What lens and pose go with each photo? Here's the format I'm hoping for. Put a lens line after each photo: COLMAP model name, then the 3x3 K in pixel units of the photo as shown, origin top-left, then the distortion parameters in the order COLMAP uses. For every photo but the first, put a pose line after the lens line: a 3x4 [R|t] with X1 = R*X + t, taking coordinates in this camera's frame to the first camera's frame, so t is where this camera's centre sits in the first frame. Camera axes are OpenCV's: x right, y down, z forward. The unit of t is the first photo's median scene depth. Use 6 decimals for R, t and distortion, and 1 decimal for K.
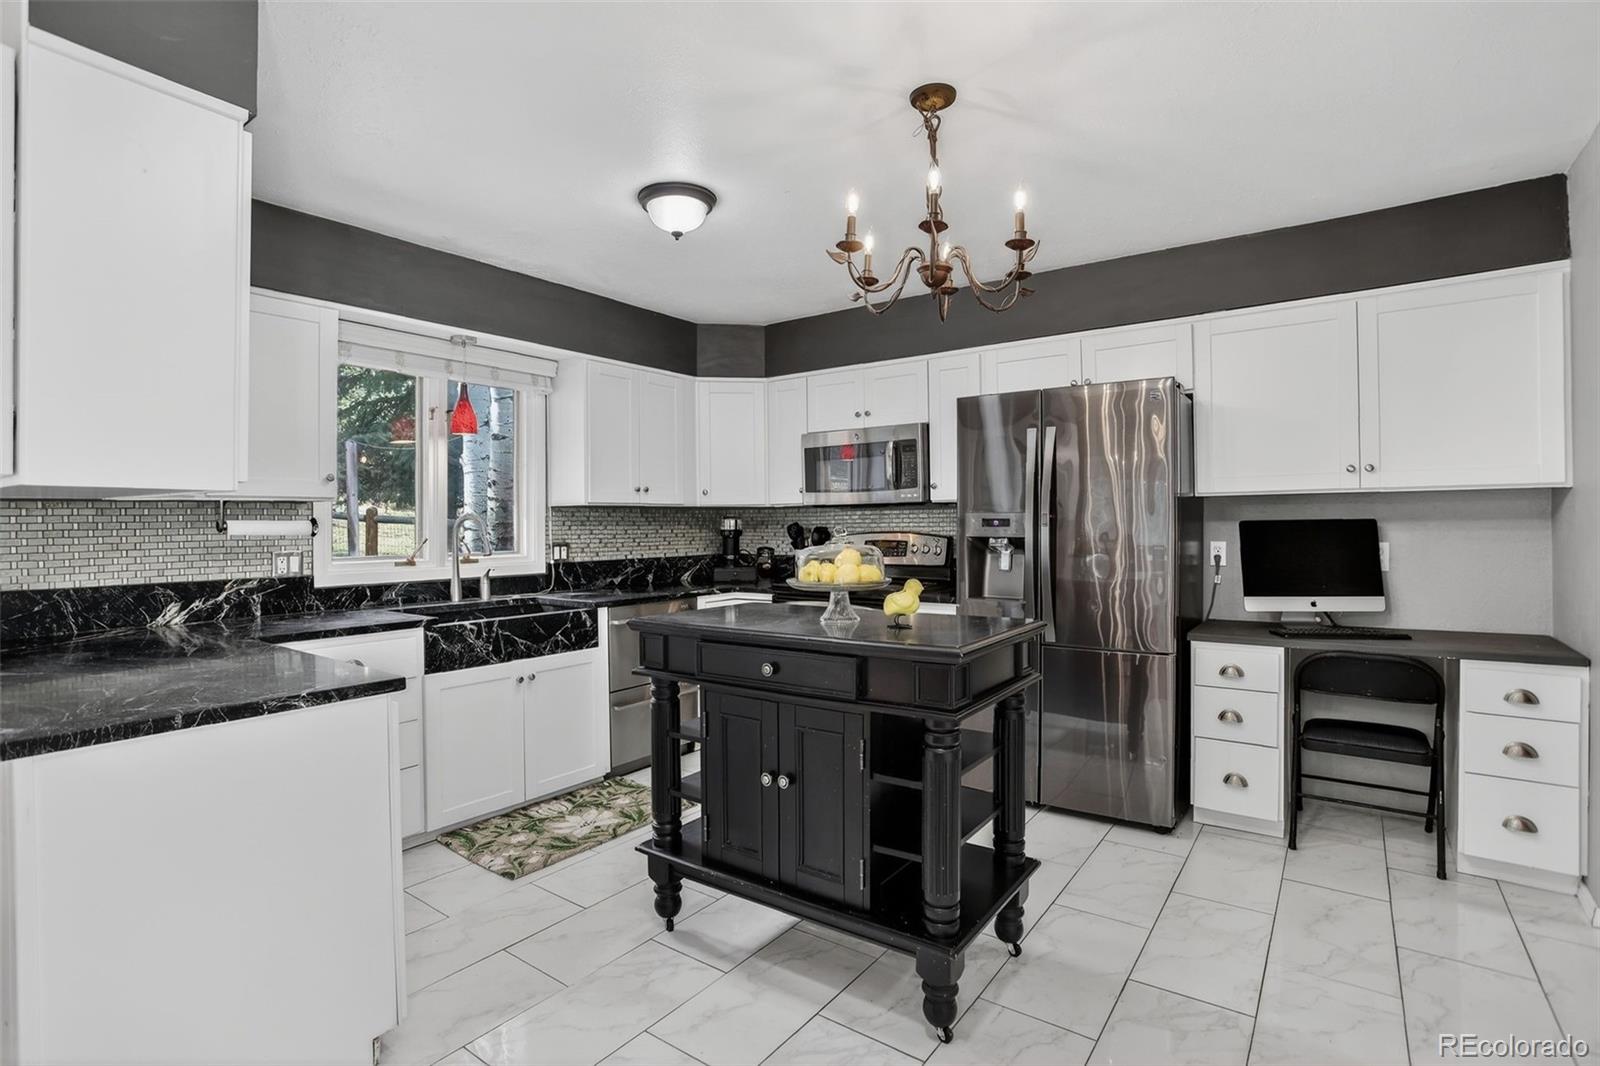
lens RADIAL K [[772.1, 0, 795.9], [0, 772.1, 512.6], [0, 0, 1]] dist [-0.063673, 0.026307]
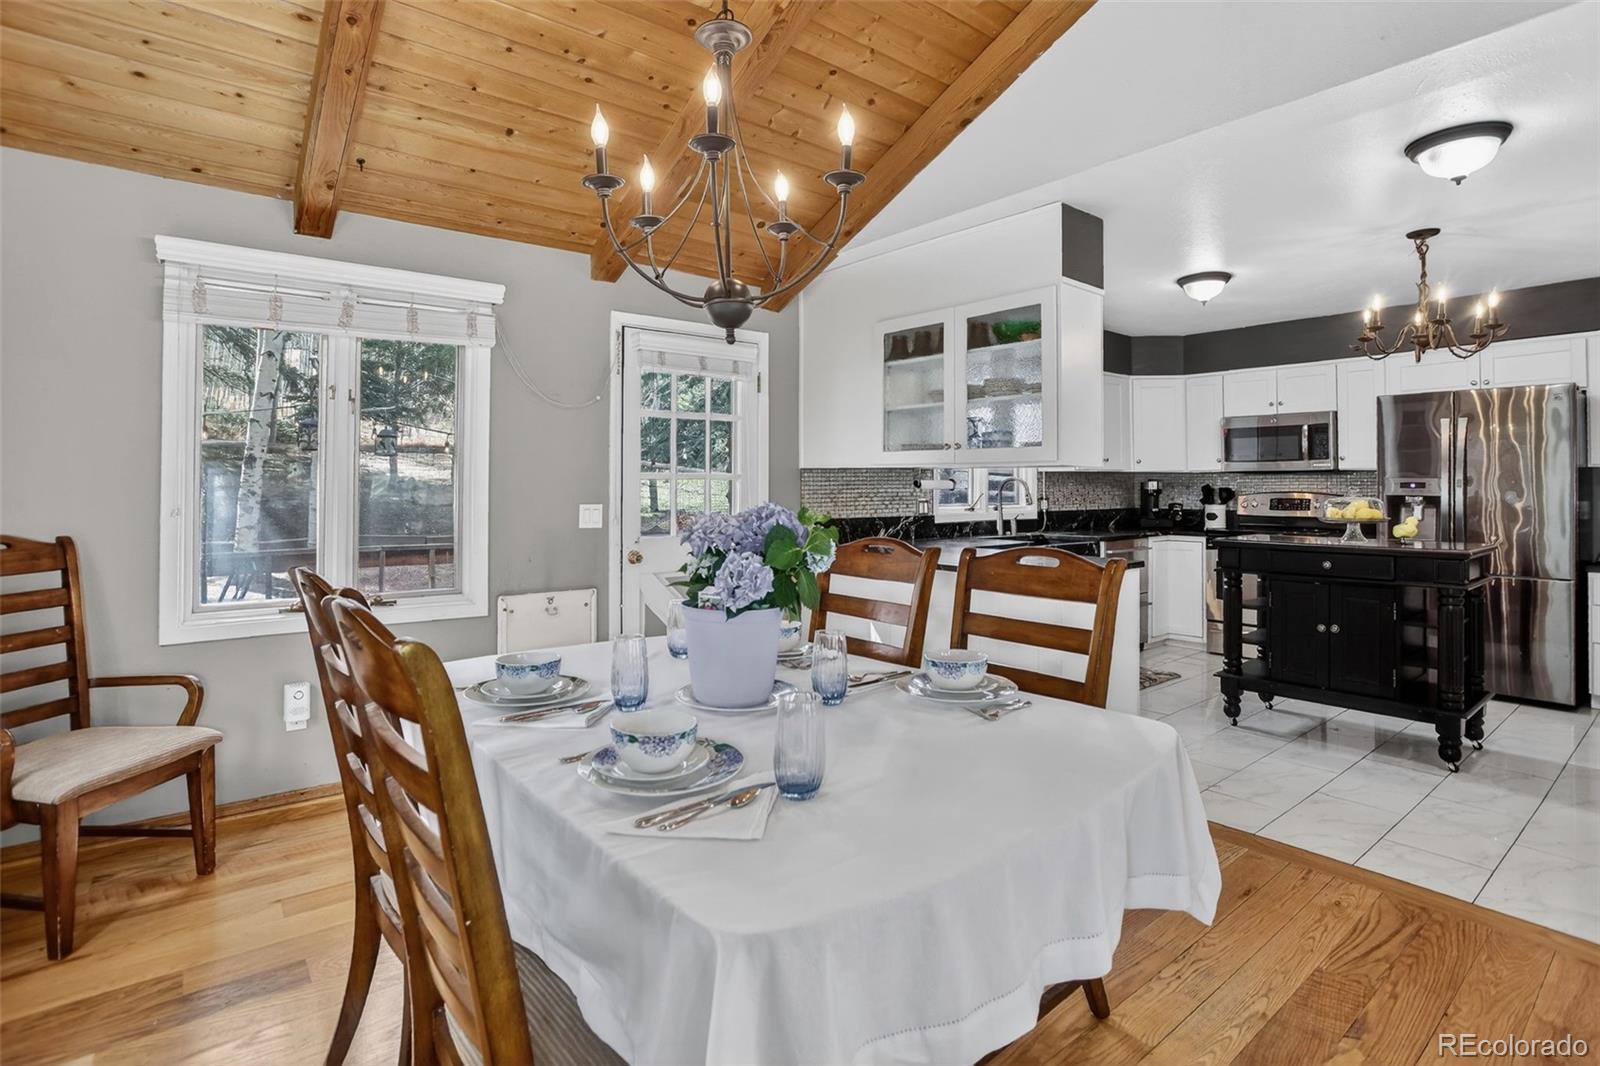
lens RADIAL K [[819.9, 0, 802.8], [0, 819.9, 467.1], [0, 0, 1]] dist [-0.000577, 0.000351]
pose [[0.974779, 0.003797, -0.223142, -0.474867], [-0.005616, 0.999956, -0.007518, -0.003026], [0.223103, 0.008582, 0.974757, -0.680790]]
